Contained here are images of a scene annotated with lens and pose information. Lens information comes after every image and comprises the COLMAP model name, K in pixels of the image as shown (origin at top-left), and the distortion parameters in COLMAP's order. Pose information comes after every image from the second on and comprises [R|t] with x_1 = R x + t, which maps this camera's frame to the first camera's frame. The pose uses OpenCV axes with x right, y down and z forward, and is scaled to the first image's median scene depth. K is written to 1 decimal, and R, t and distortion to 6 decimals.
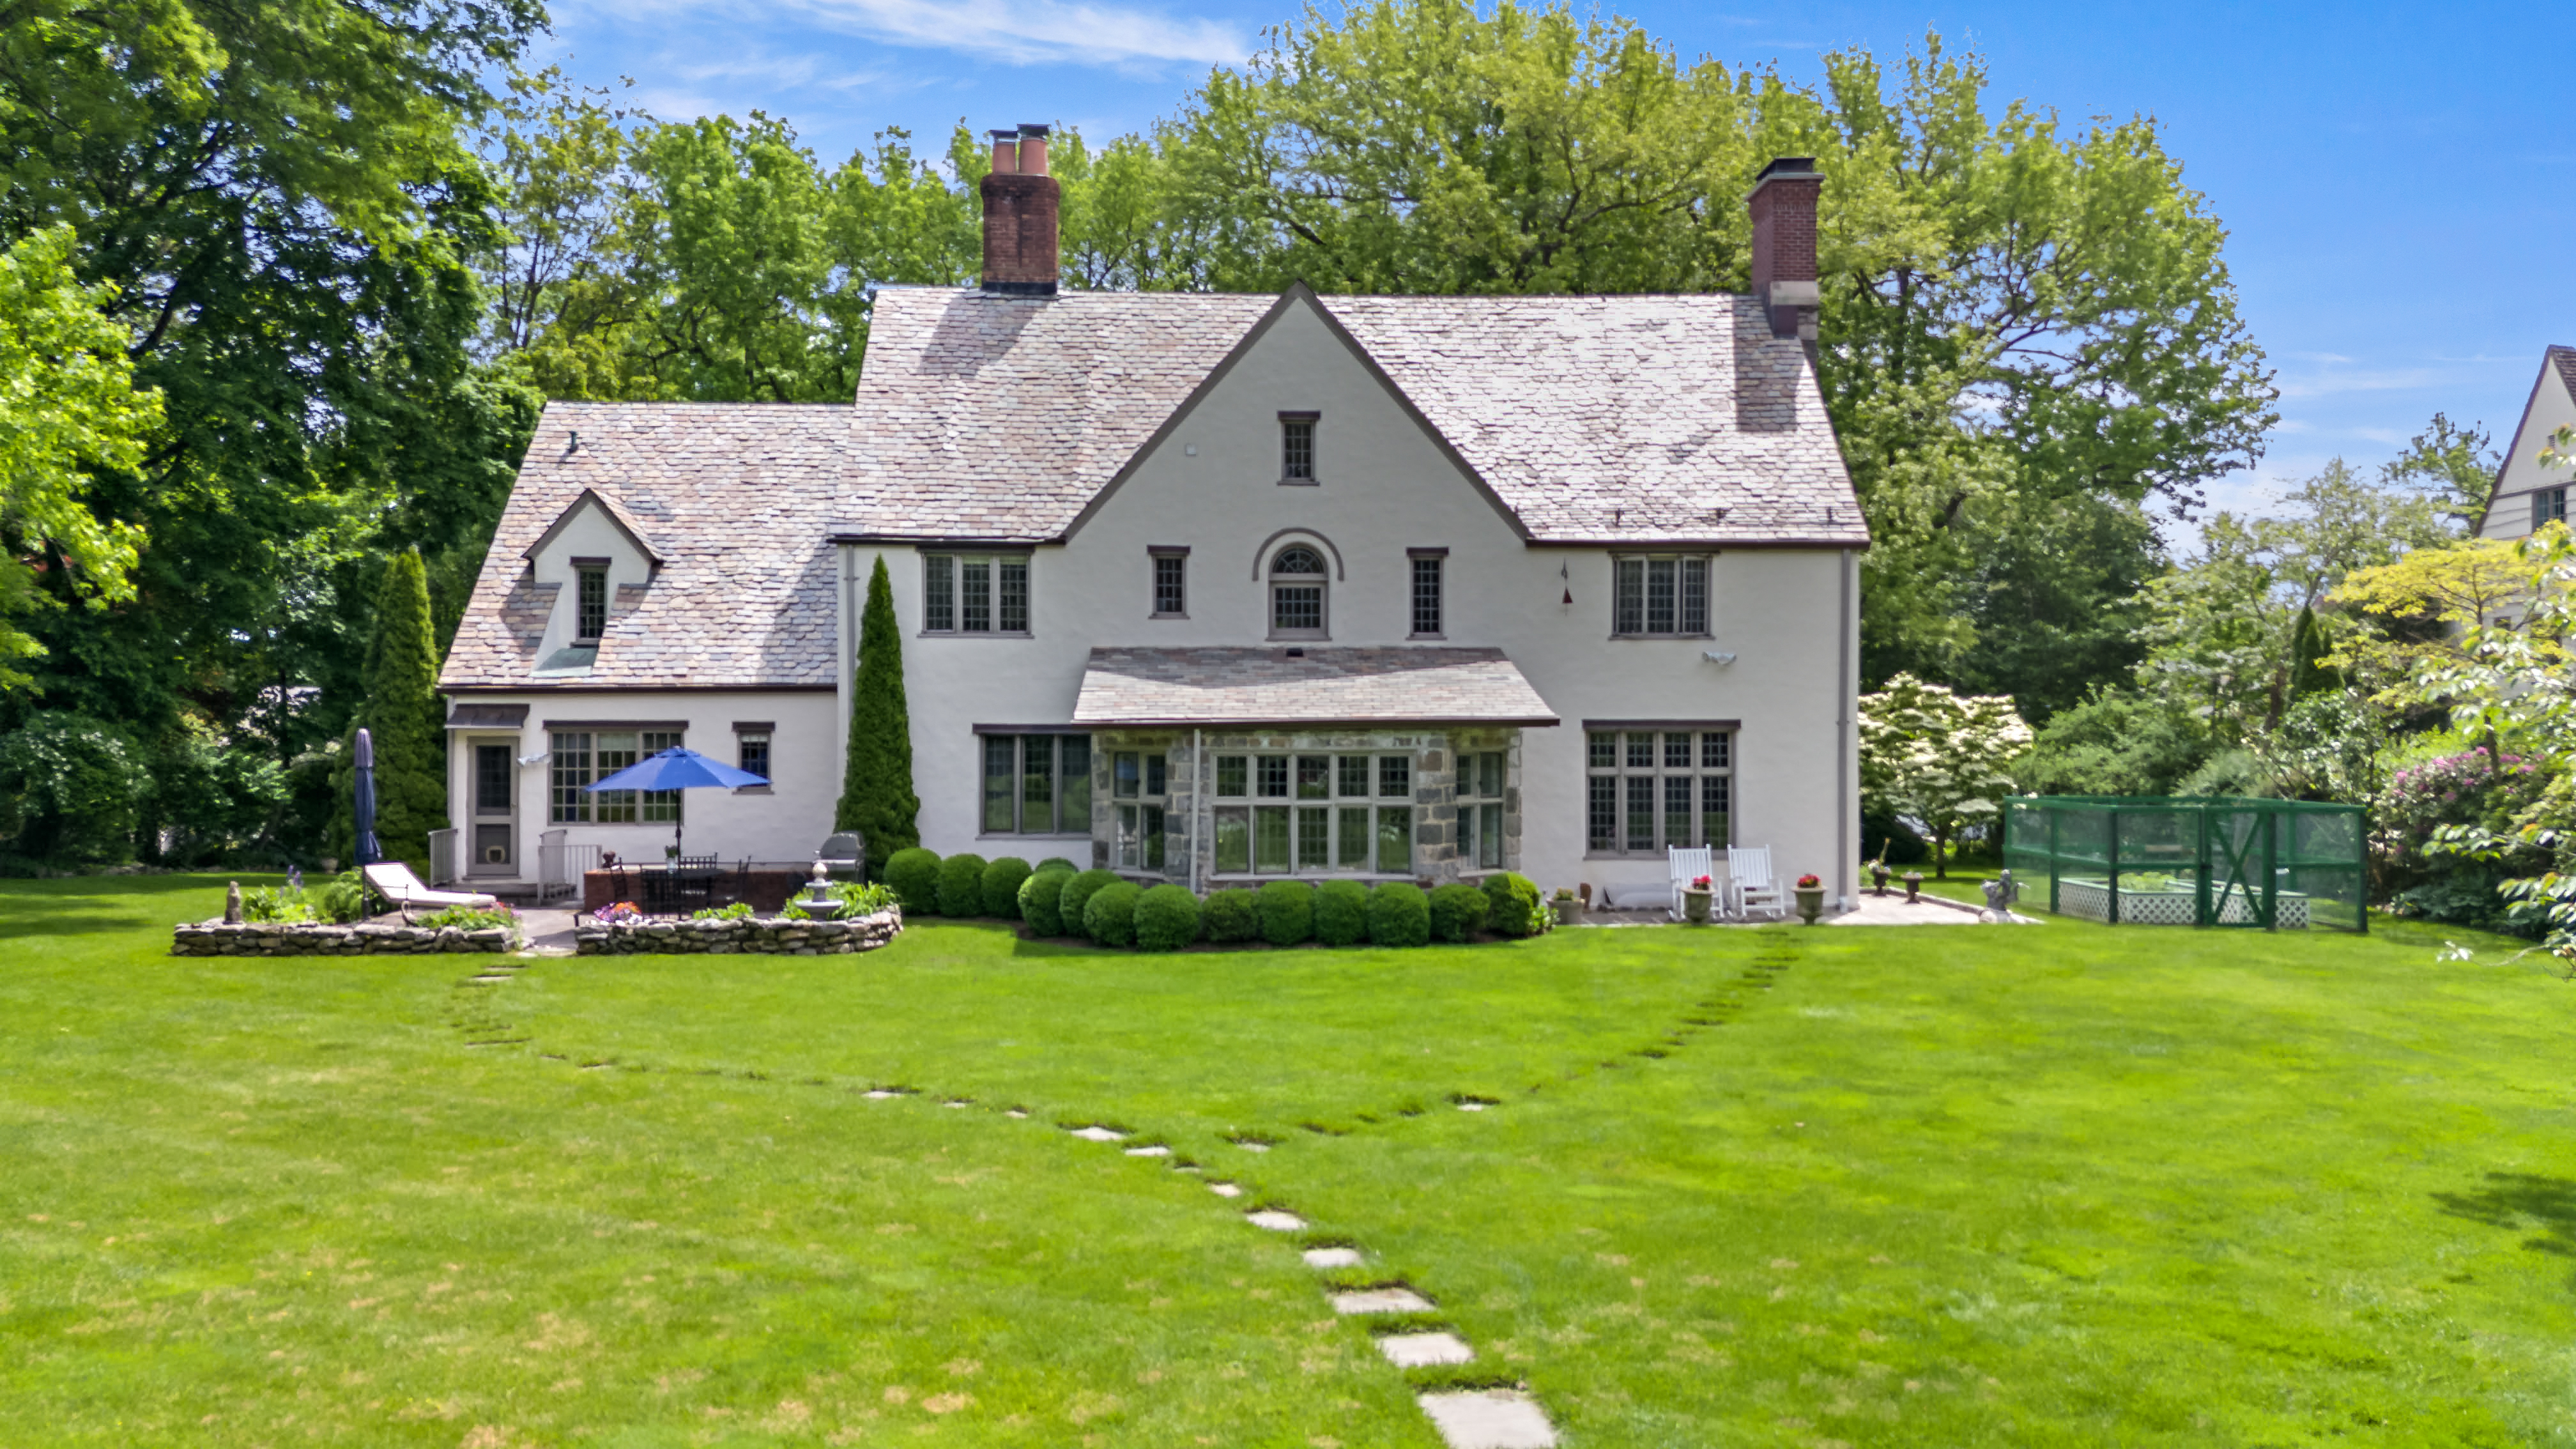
lens RADIAL K [[1877.8, 0, 1290.3], [0, 1877.8, 723.8], [0, 0, 1]] dist [0.068126, -0.013457]
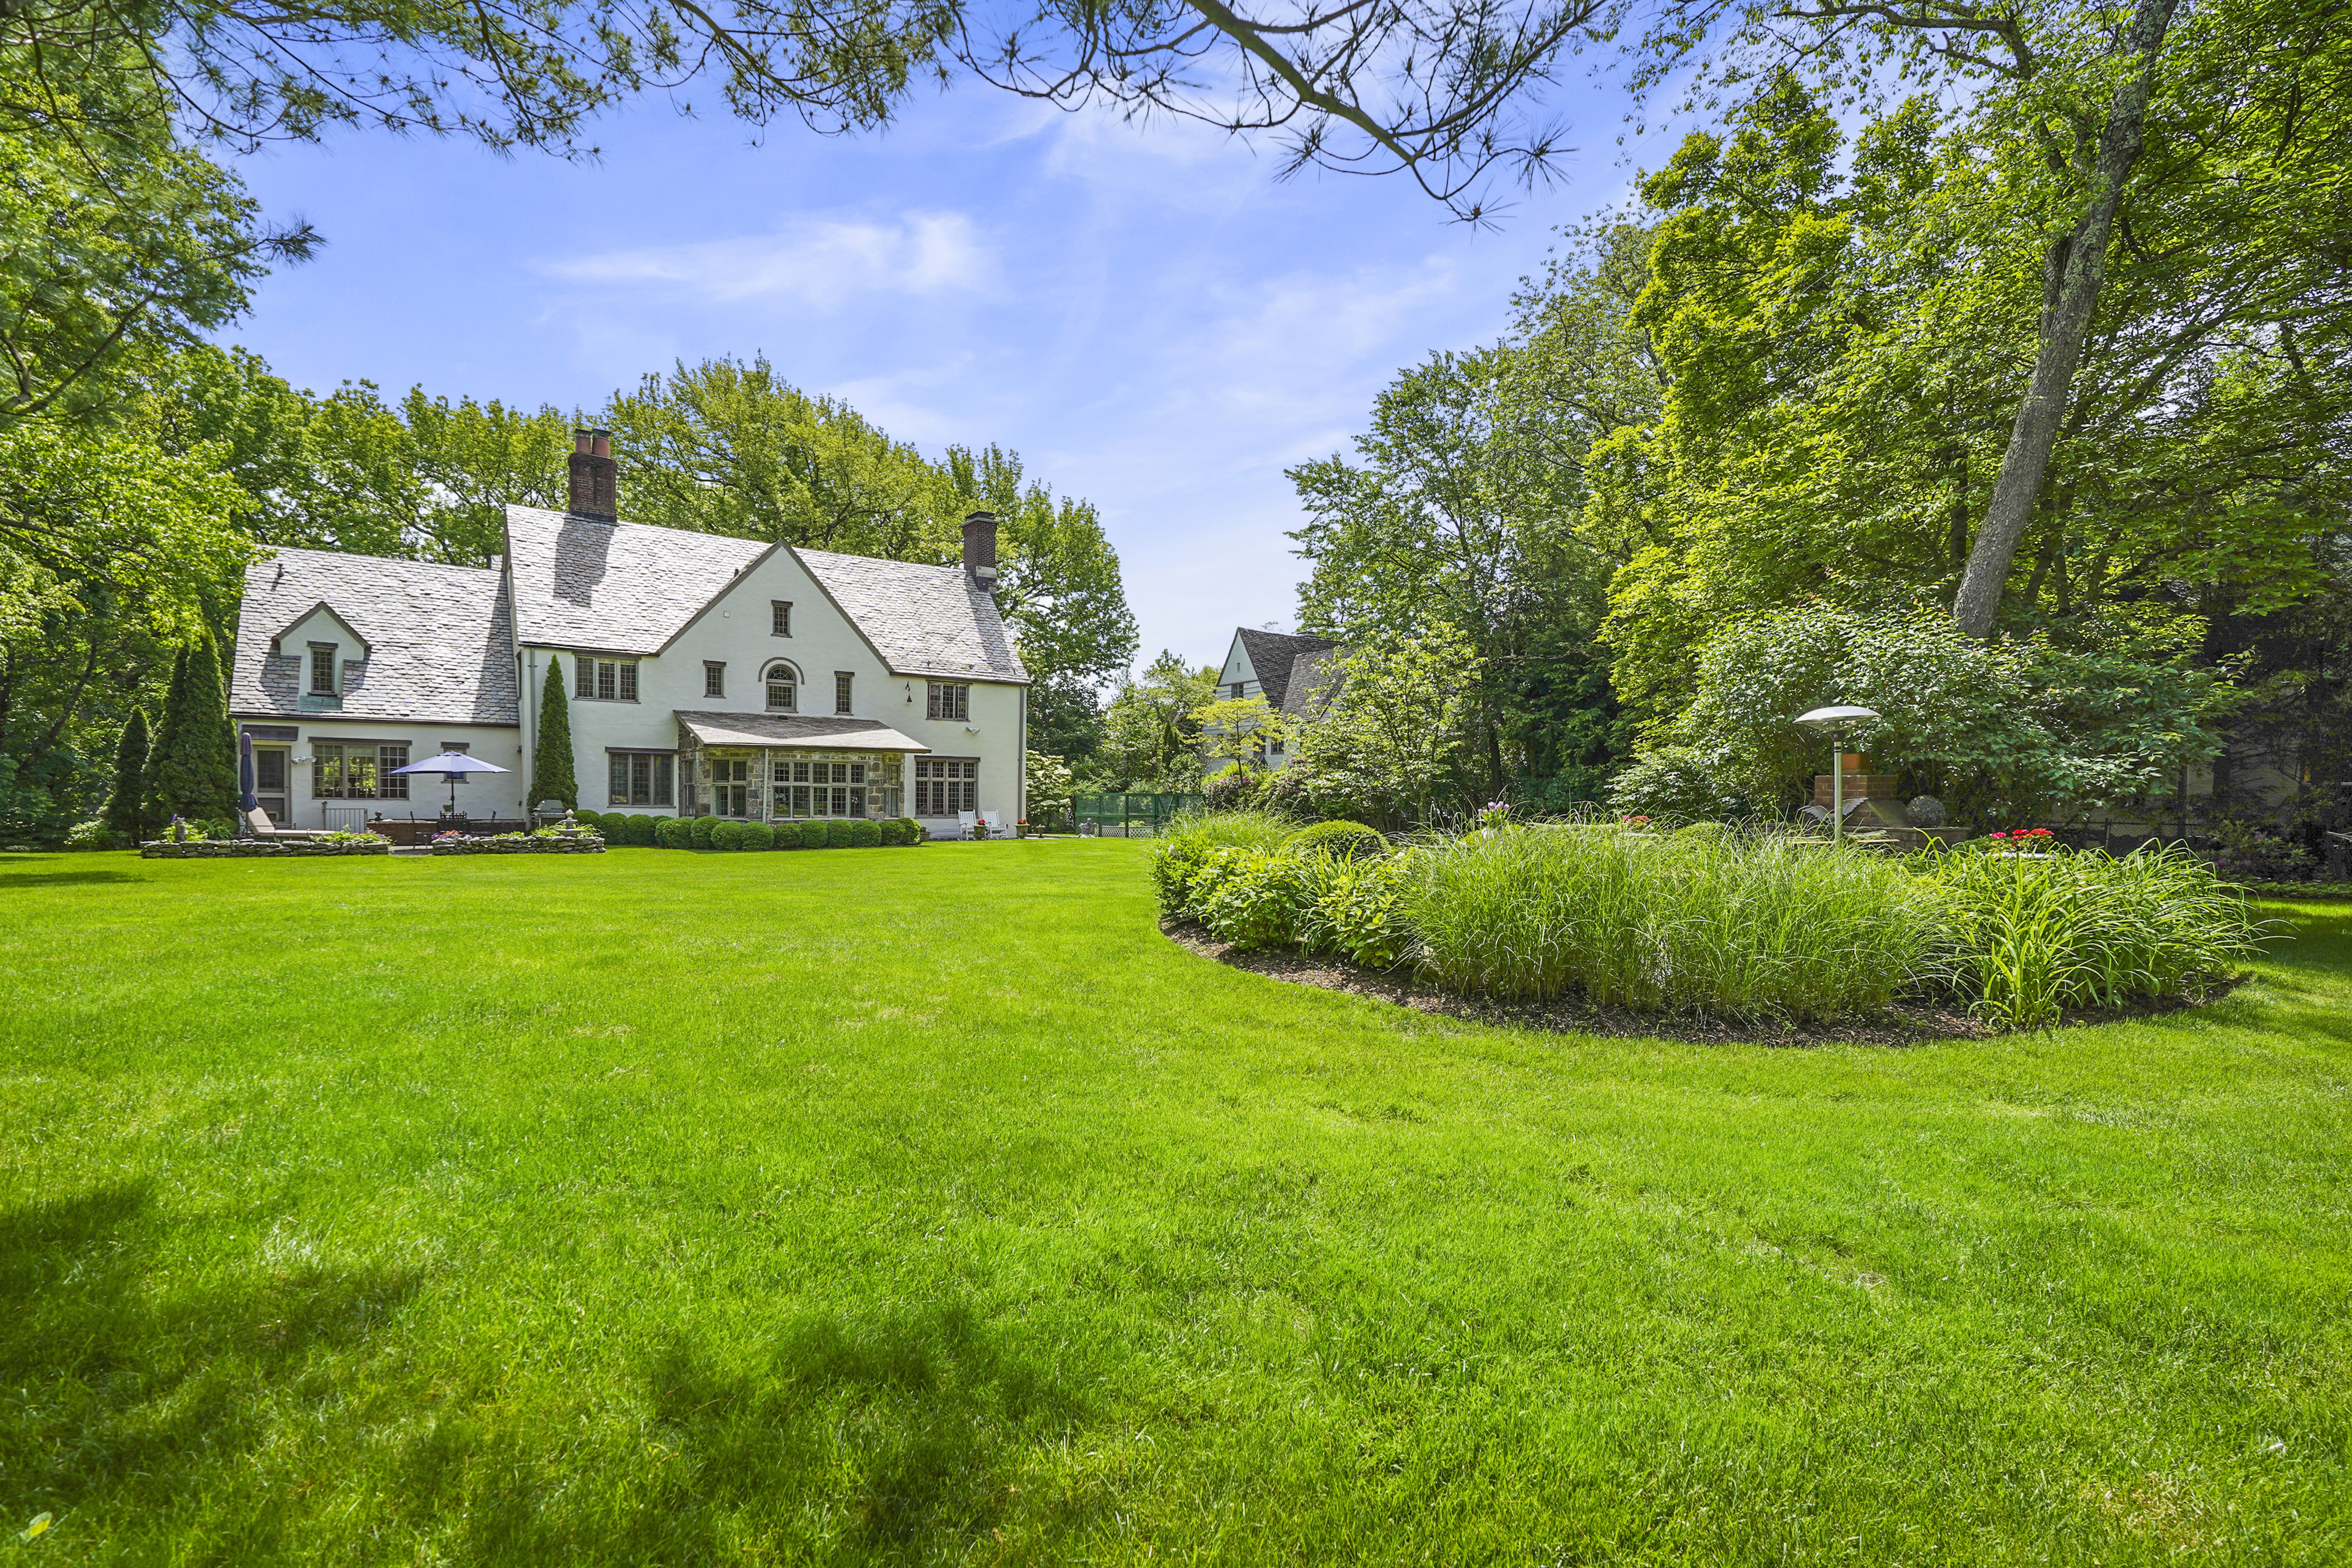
lens RADIAL K [[1080.2, 0, 1175.5], [0, 1080.2, 813.8], [0, 0, 1]] dist [0.003181, 0.002680]
pose [[0.839779, 0.001184, 0.542927, -0.268803], [-0.009532, 0.999876, 0.012562, 0.046759], [-0.542845, -0.015724, 0.839686, -0.227701]]
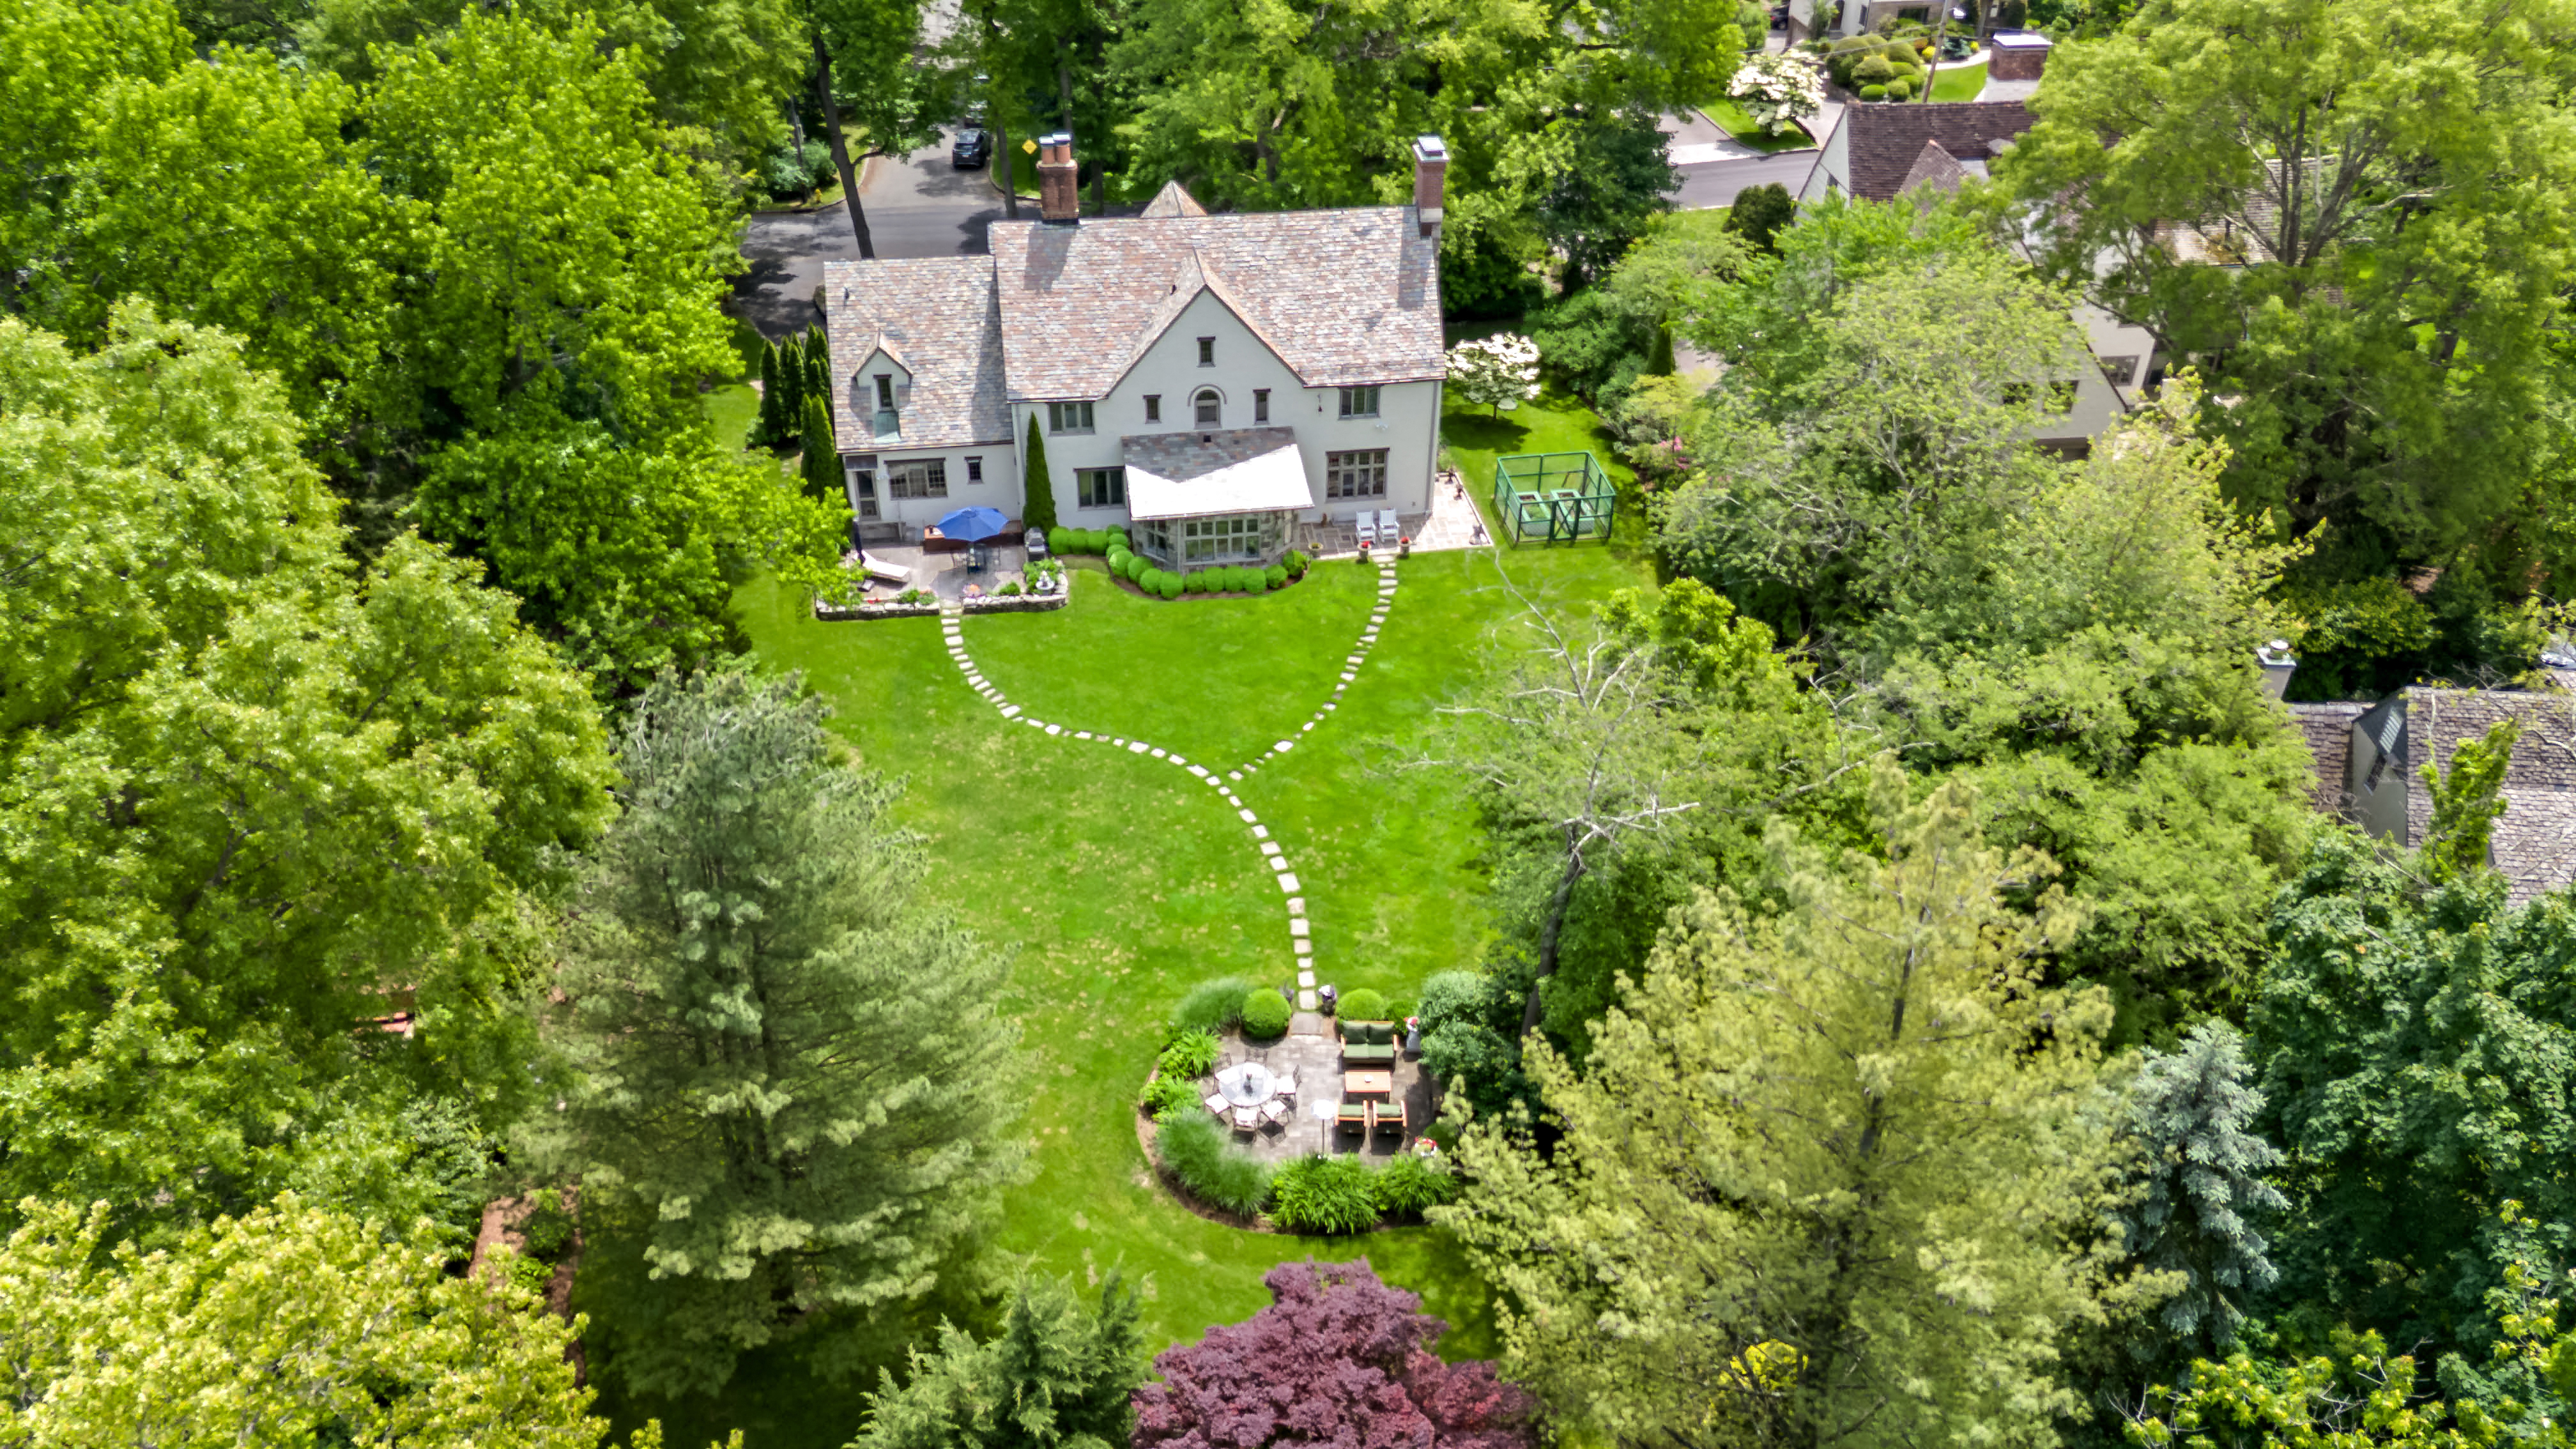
lens RADIAL K [[1877.8, 0, 1303.9], [0, 1877.8, 718.6], [0, 0, 1]] dist [0.068126, -0.013457]
pose [[0.993419, -0.057832, 0.098860, -0.127793], [-0.009118, 0.820483, 0.571598, -1.072994], [-0.114170, -0.568738, 0.814557, -1.129248]]
